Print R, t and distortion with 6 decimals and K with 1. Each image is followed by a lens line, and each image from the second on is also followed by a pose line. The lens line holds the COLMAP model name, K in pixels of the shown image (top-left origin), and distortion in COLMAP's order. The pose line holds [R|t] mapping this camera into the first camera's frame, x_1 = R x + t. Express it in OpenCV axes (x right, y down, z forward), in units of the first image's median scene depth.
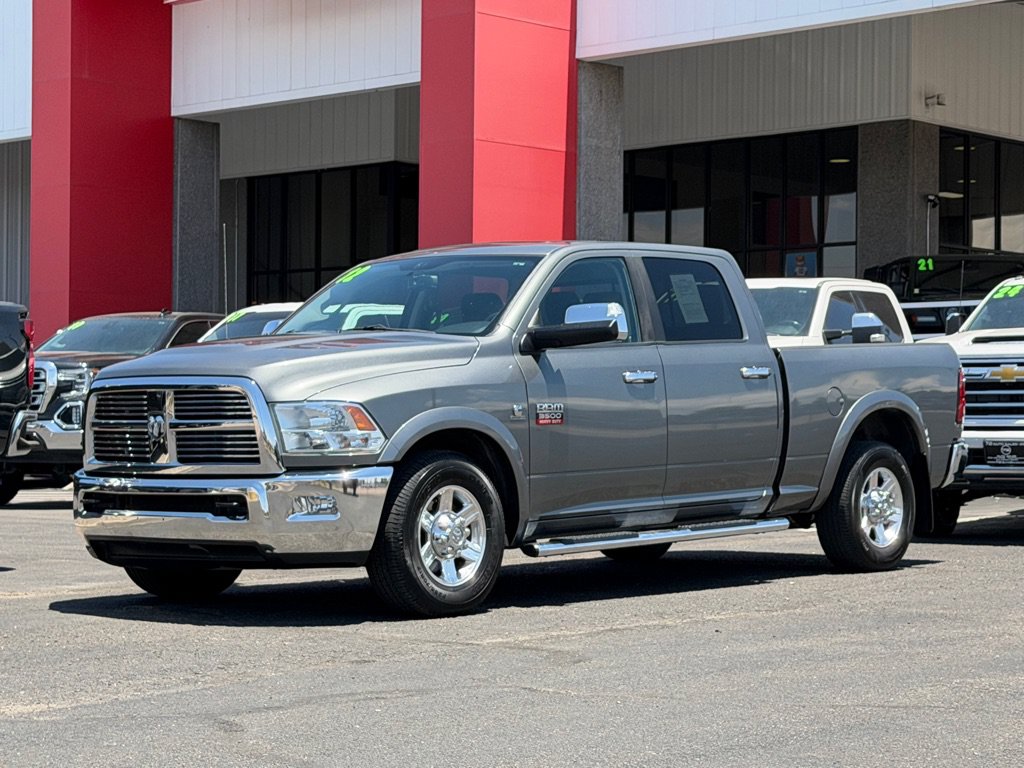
lens RADIAL K [[2336.6, 0, 525.0], [0, 2336.6, 388.2], [0, 0, 1]] dist [0.112298, 0.364278]
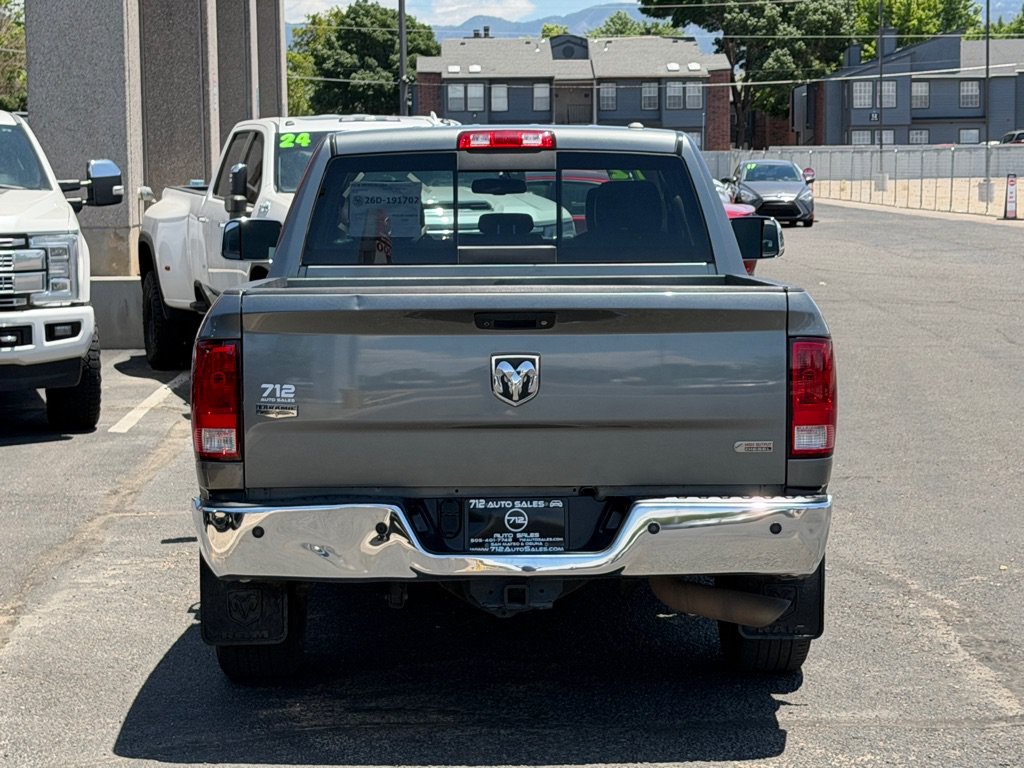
lens RADIAL K [[2336.6, 0, 525.0], [0, 2336.6, 388.2], [0, 0, 1]] dist [0.112298, 0.364278]
pose [[0.698744, -0.075817, 0.711343, -0.475952], [0.000031, 0.994371, 0.105952, -0.054529], [-0.715372, -0.074011, 0.694813, 0.425897]]
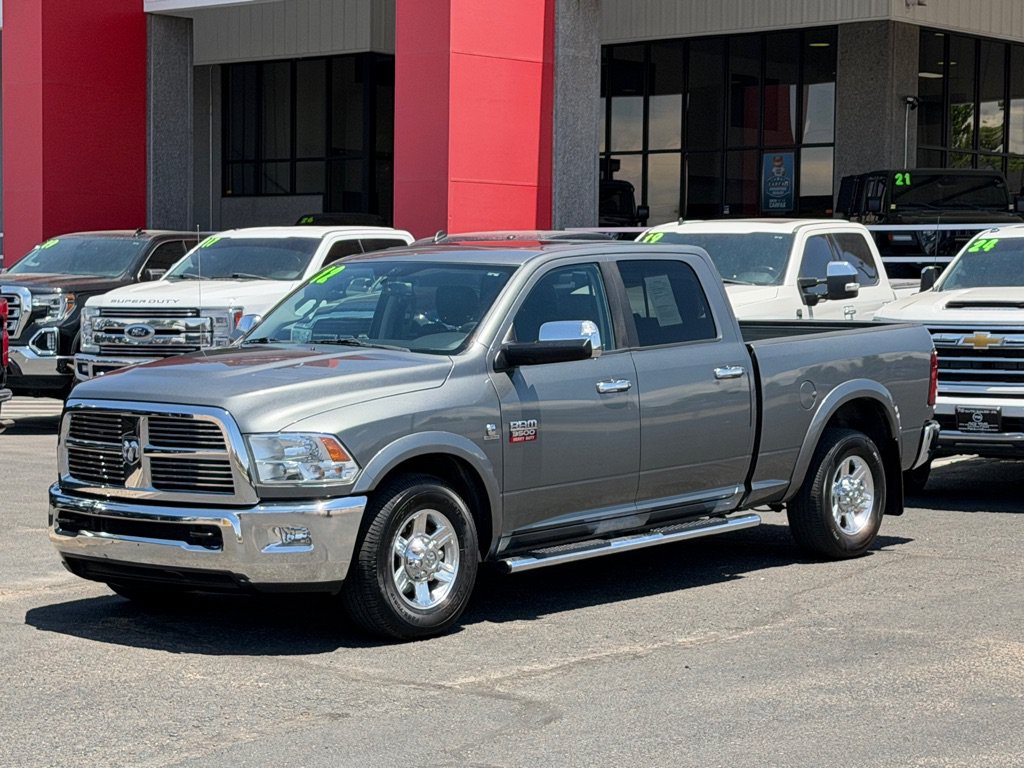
lens RADIAL K [[2336.6, 0, 525.0], [0, 2336.6, 388.2], [0, 0, 1]] dist [0.112298, 0.364278]
pose [[0.999942, 0.004040, 0.009970, 0.001017], [-0.004717, 0.997617, 0.068832, -0.063585], [-0.009668, -0.068875, 0.997578, -0.000581]]
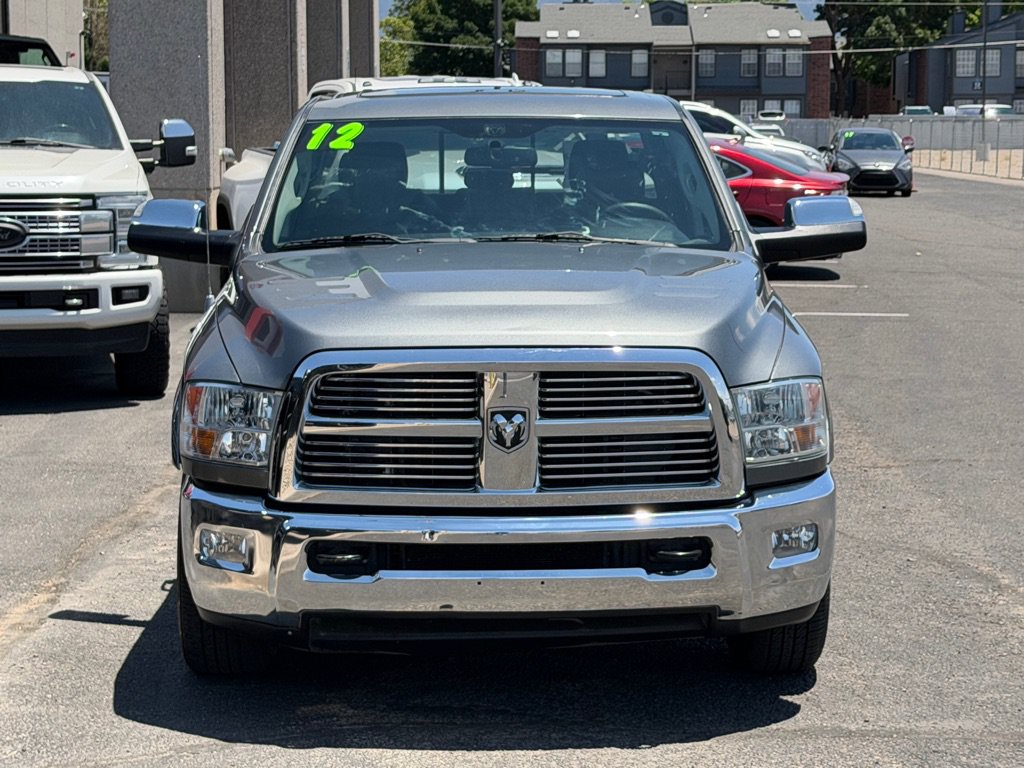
lens RADIAL K [[2336.6, 0, 525.0], [0, 2336.6, 388.2], [0, 0, 1]] dist [0.112298, 0.364278]
pose [[0.727821, -0.075083, 0.681645, -0.447096], [-0.010382, 0.992668, 0.120427, -0.053195], [-0.685689, -0.094726, 0.721705, 0.444794]]
